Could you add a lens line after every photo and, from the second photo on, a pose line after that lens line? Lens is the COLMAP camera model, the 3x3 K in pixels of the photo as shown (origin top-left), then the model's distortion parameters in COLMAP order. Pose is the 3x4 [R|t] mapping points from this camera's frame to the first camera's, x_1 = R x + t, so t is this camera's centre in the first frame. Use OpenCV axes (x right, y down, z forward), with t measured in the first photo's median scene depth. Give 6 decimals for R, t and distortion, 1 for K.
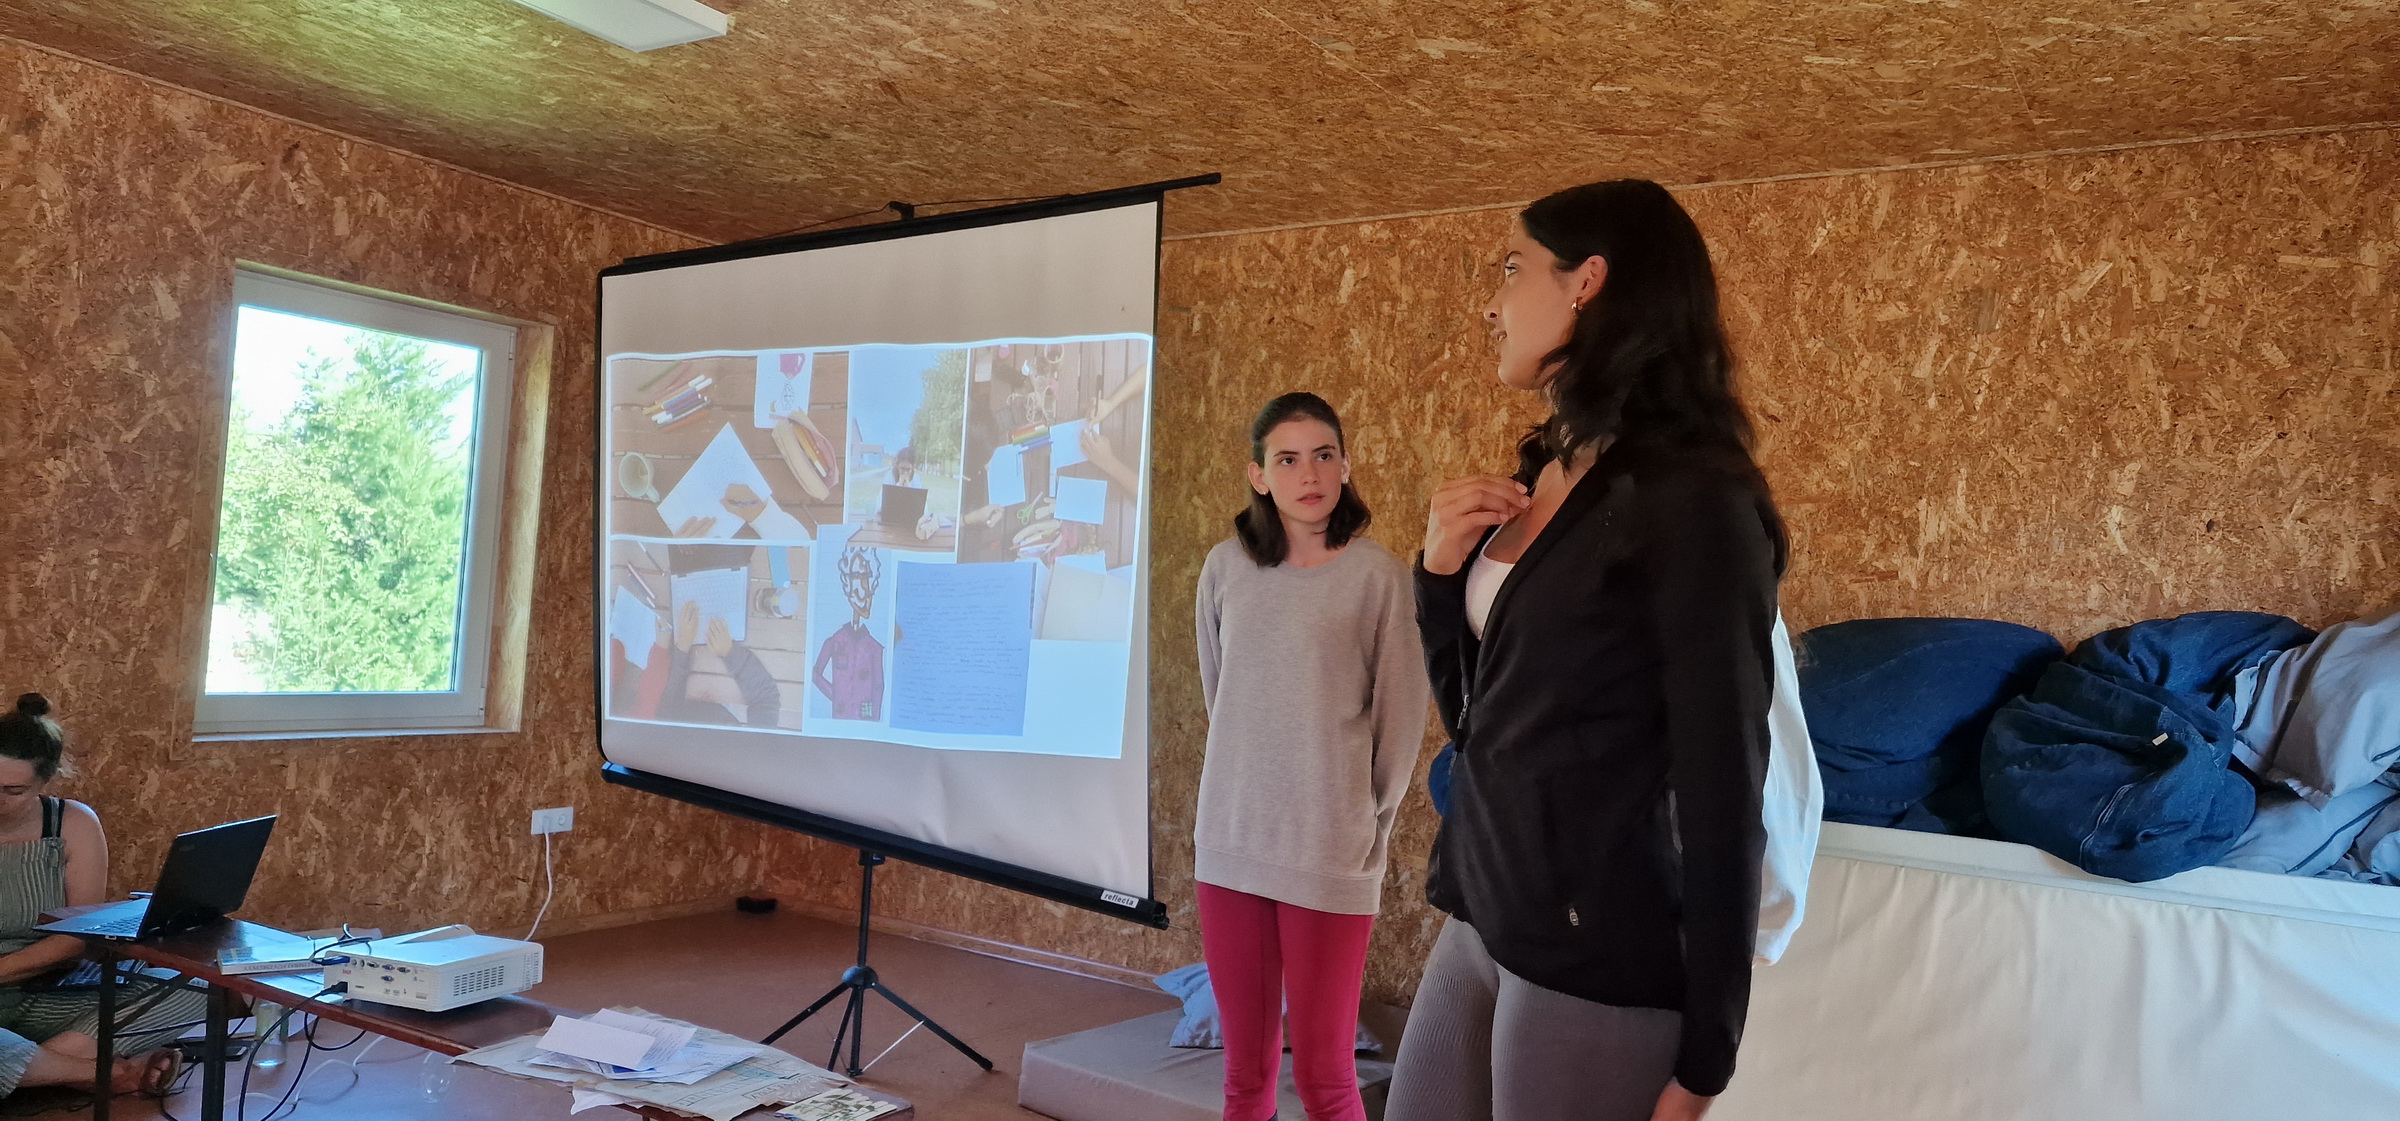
lens RADIAL K [[1582.5, 0, 1201.8], [0, 1582.5, 555.7], [0, 0, 1]] dist [0.072271, -0.068249]
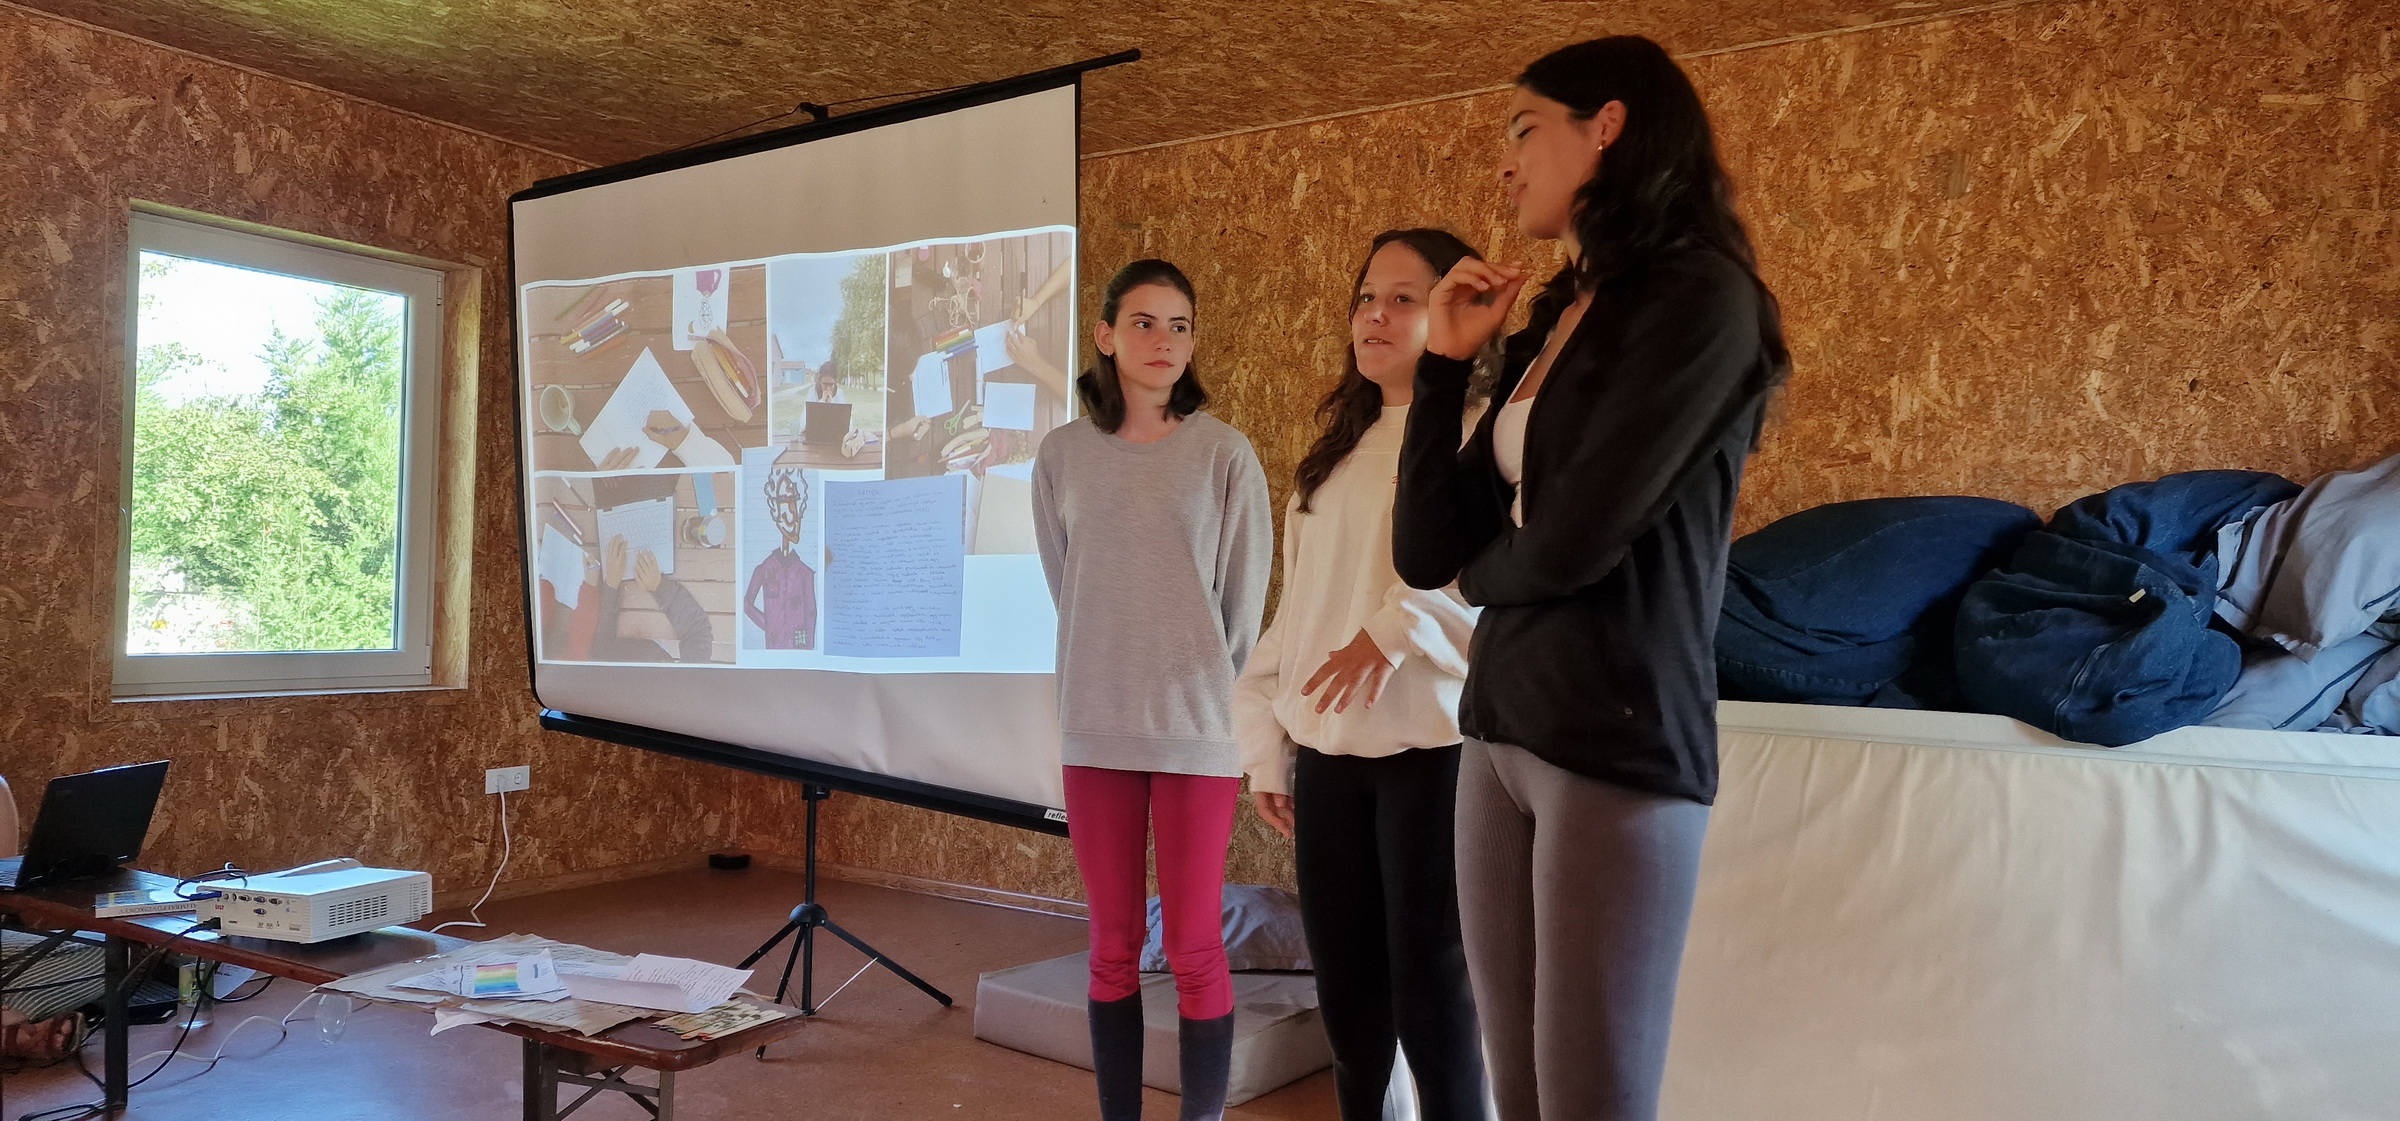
lens RADIAL K [[1581.1, 0, 1215.0], [0, 1581.1, 573.1], [0, 0, 1]] dist [0.072444, -0.065103]
pose [[0.999282, -0.037888, -0.000473, 0.038859], [0.037886, 0.998870, 0.028685, 0.037716], [-0.000615, -0.028682, 0.999588, 0.040207]]
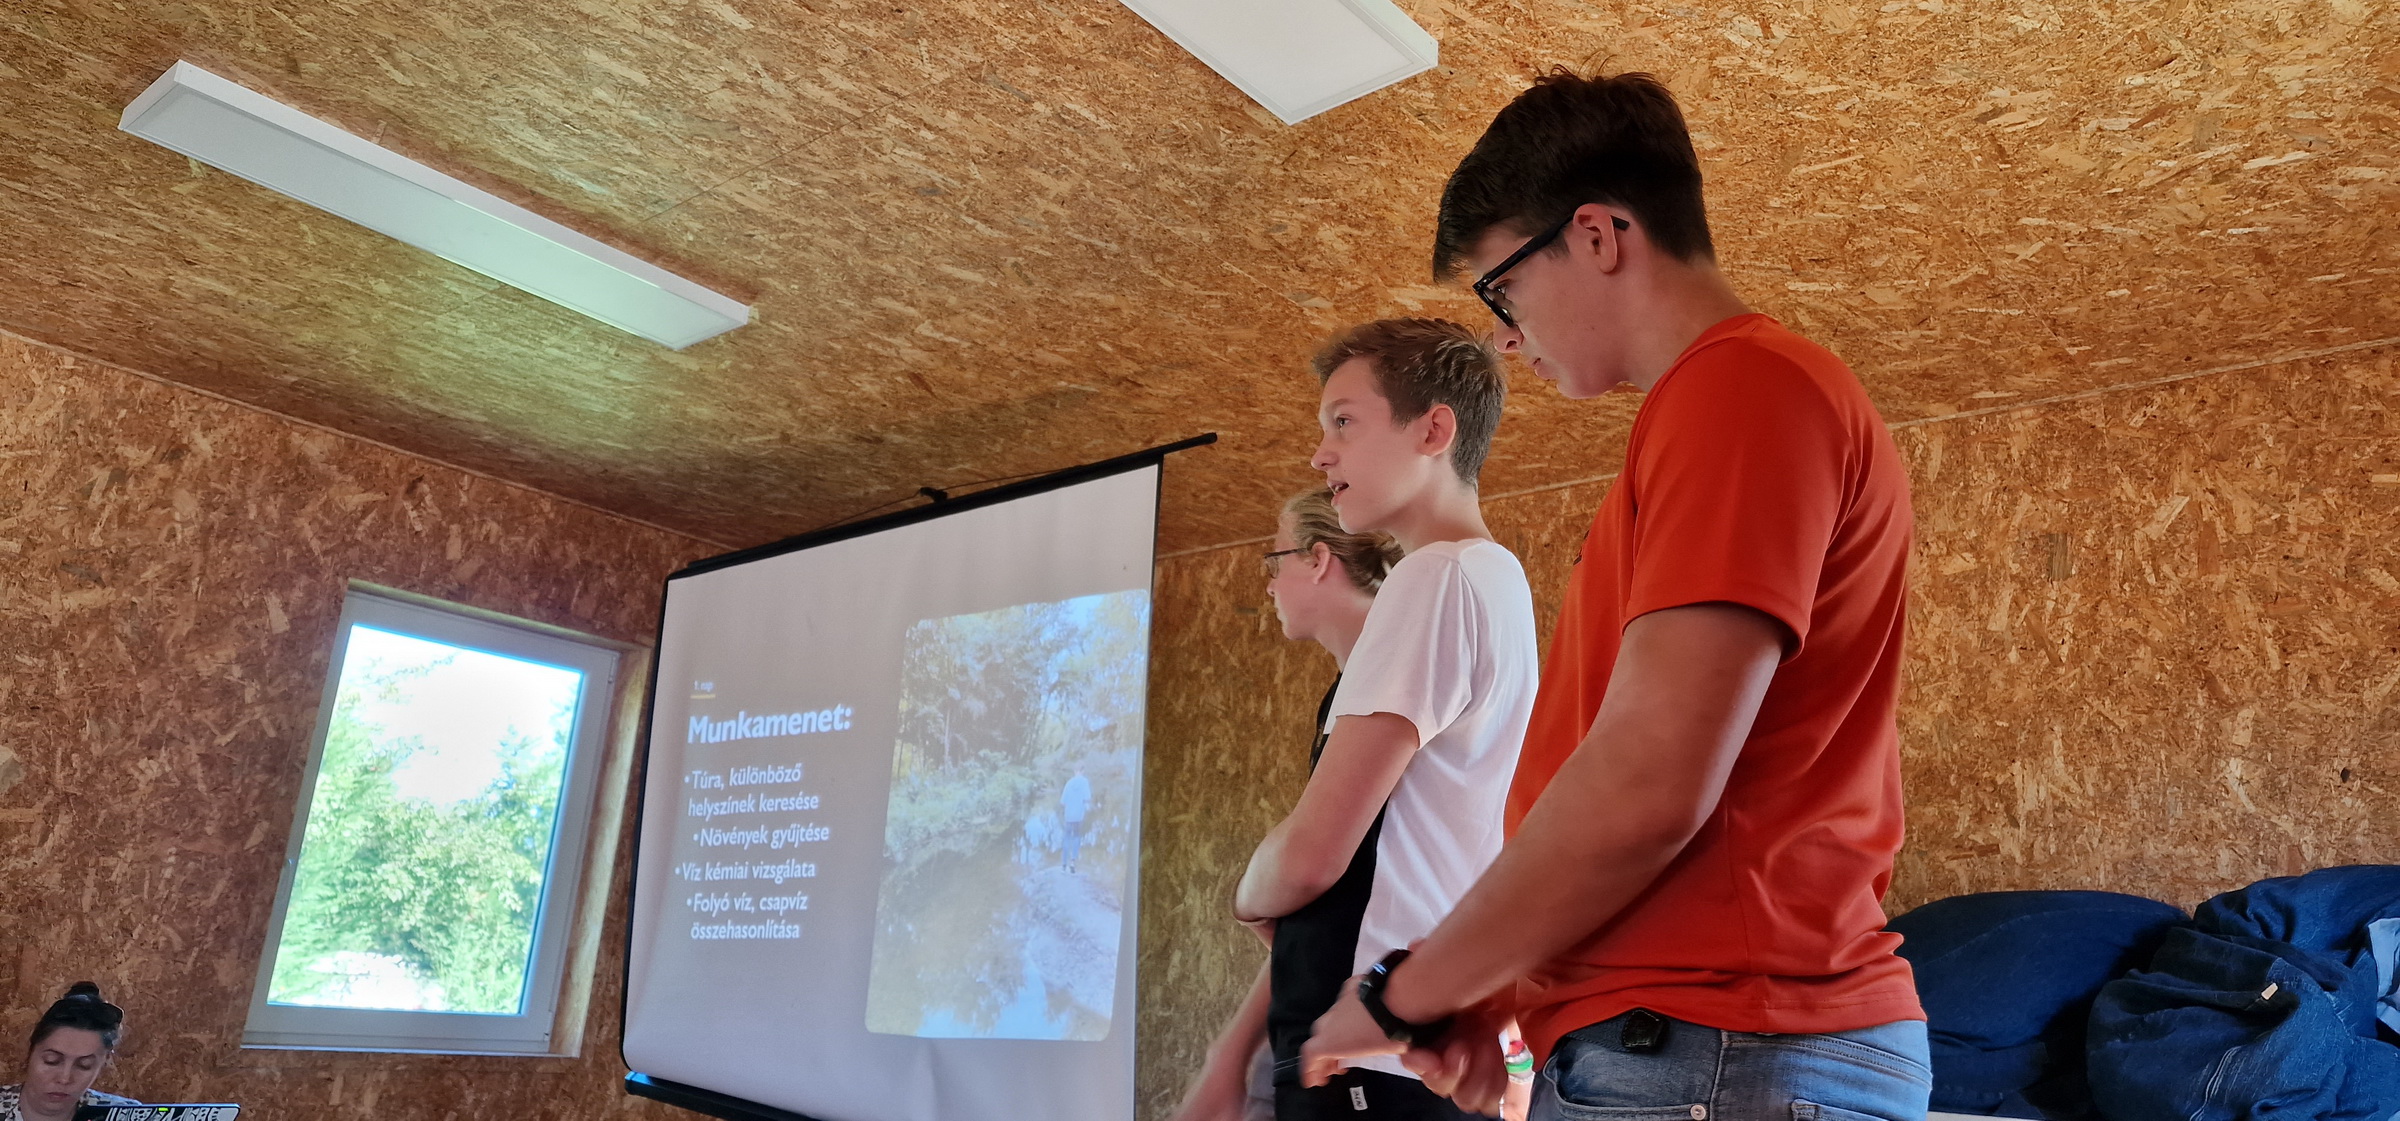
lens RADIAL K [[1590.0, 0, 1202.1], [0, 1590.0, 553.1], [0, 0, 1]] dist [0.072921, -0.071004]
pose [[0.991416, -0.032613, -0.126615, 0.110351], [0.000168, 0.968708, -0.248201, 0.072577], [0.130747, 0.246049, 0.960398, 0.039089]]
